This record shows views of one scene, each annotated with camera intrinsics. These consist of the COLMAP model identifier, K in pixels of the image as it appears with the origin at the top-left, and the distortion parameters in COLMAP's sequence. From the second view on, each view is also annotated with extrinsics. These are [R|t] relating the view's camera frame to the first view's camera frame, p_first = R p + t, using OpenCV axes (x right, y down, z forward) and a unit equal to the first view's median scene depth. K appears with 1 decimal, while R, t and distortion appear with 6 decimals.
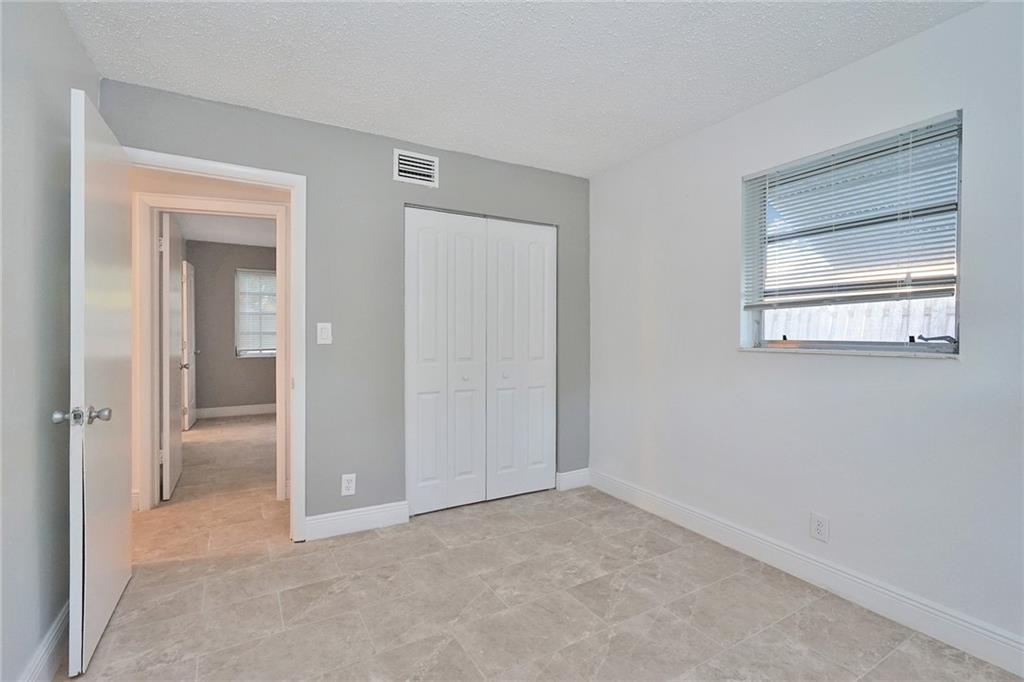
lens RADIAL K [[467.6, 0, 513.2], [0, 467.6, 337.3], [0, 0, 1]] dist [-0.002796, 0.002068]
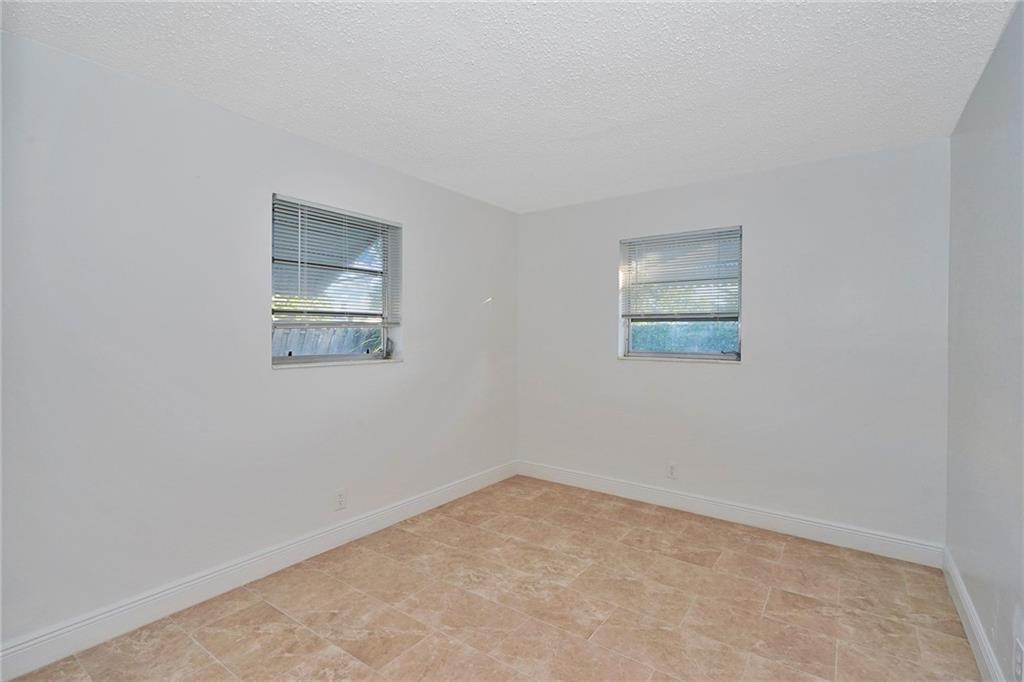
lens RADIAL K [[467.6, 0, 509.8], [0, 467.6, 337.4], [0, 0, 1]] dist [-0.002796, 0.002068]
pose [[-0.405074, -0.004749, 0.914272, -0.688425], [0.003794, 0.999969, 0.006875, -0.047027], [-0.914276, 0.006254, -0.405043, 1.051864]]
